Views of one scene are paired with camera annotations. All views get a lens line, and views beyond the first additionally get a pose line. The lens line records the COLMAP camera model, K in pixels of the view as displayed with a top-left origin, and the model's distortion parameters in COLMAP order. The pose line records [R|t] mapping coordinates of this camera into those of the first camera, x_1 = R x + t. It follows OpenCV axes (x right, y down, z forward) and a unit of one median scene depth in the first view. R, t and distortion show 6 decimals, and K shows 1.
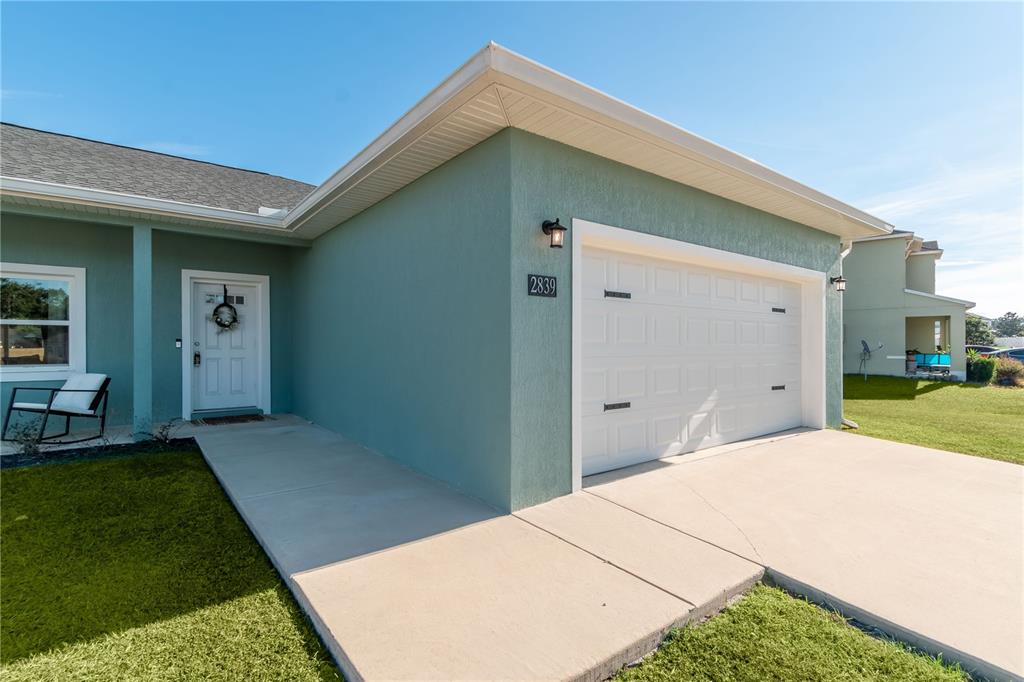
lens RADIAL K [[494.9, 0, 510.6], [0, 494.9, 340.5], [0, 0, 1]] dist [-0.000013, -0.000168]
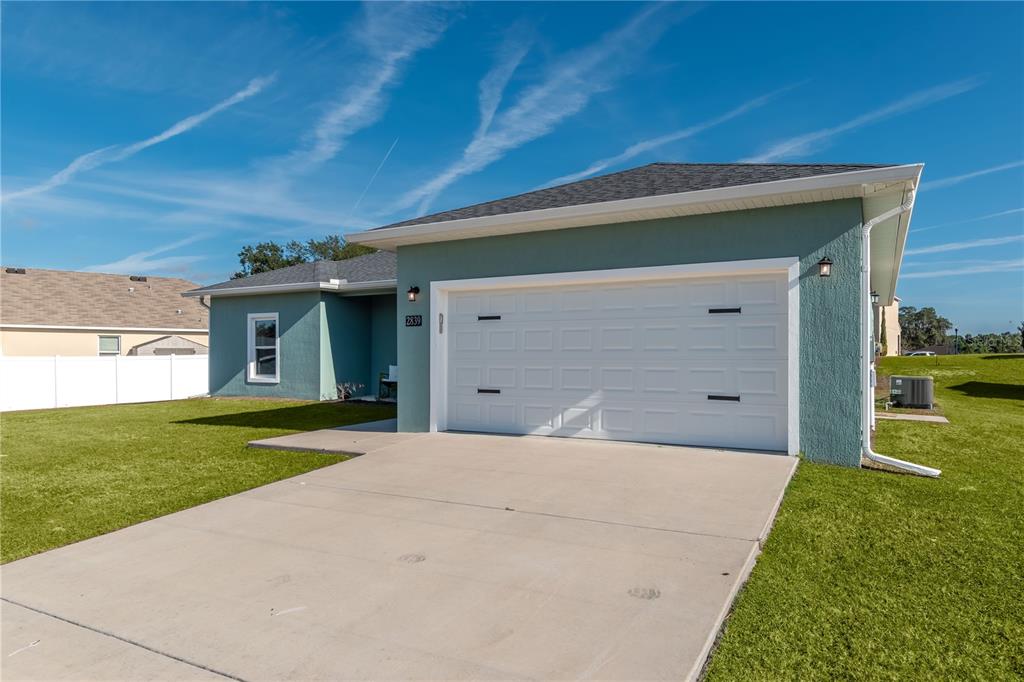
lens RADIAL K [[660.5, 0, 518.9], [0, 660.5, 345.9], [0, 0, 1]] dist [0.009550, 0.000936]
pose [[0.405913, -0.013521, -0.913812, 1.782465], [0.008642, 0.999903, -0.010956, 0.013789], [0.913871, -0.003450, 0.405991, 0.218101]]
